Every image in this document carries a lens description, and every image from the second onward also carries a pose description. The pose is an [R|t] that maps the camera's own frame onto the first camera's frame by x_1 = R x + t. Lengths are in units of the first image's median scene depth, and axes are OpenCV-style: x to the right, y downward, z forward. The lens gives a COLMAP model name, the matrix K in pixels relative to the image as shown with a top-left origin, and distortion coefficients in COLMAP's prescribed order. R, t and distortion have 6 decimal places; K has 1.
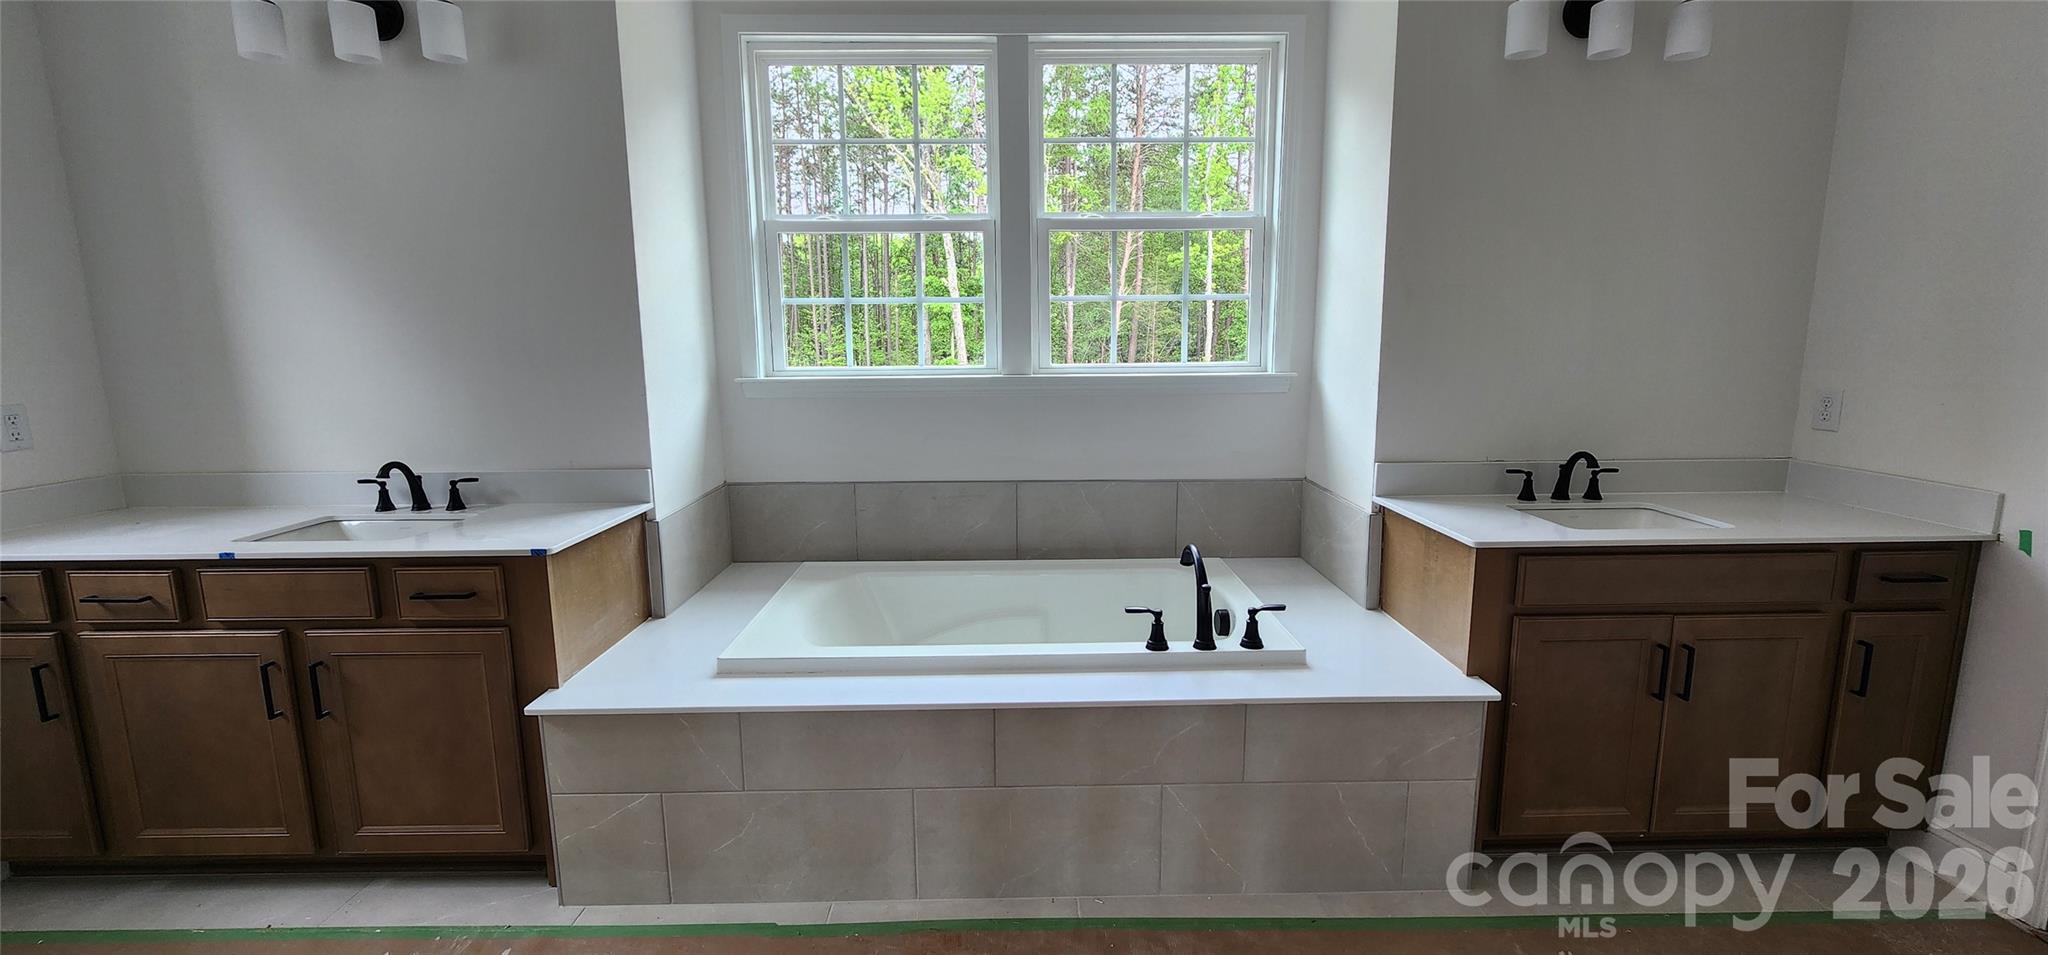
lens RADIAL K [[841.4, 0, 1024.0], [0, 841.4, 477.5], [0, 0, 1]] dist [0.000208, 0.000043]
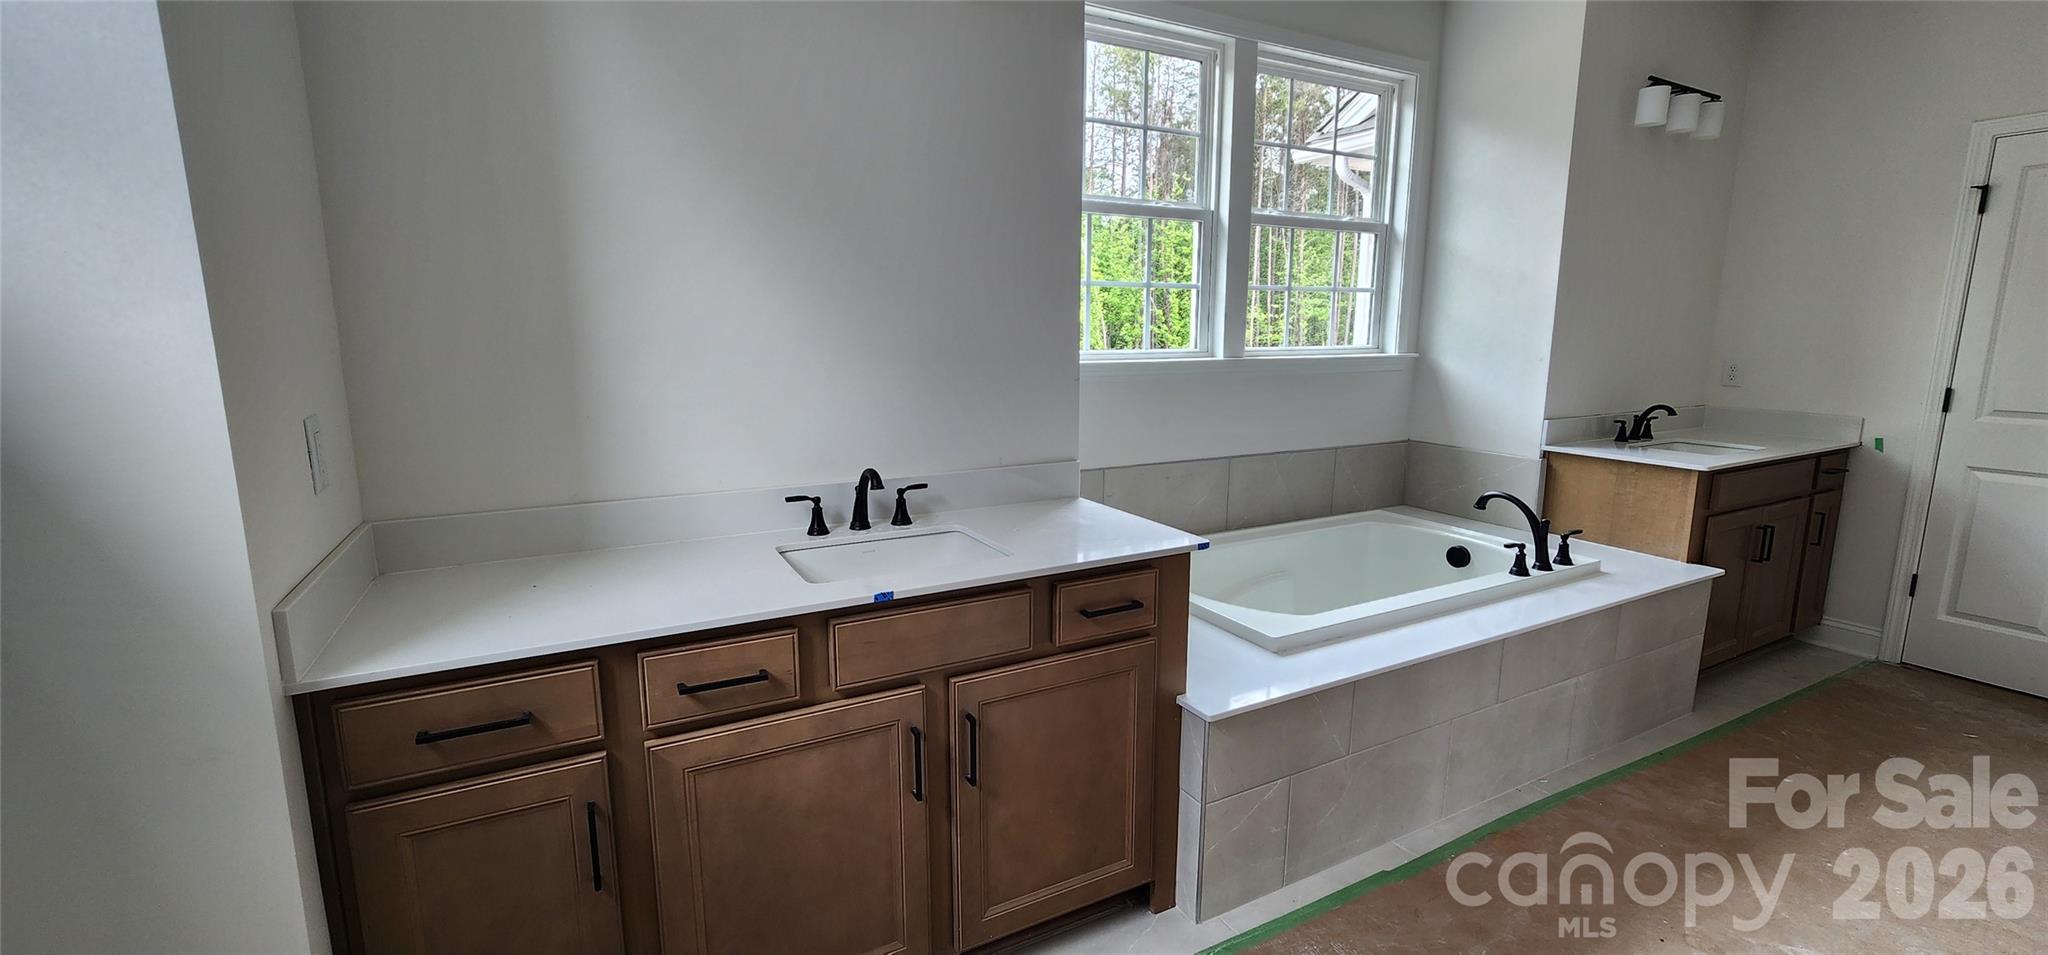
lens RADIAL K [[841.4, 0, 1024.0], [0, 841.4, 477.5], [0, 0, 1]] dist [0.000208, 0.000043]
pose [[0.885838, -0.074603, 0.457959, -1.119586], [0.070125, 0.997178, 0.026800, -0.025060], [-0.458666, 0.008374, 0.888569, 0.254509]]
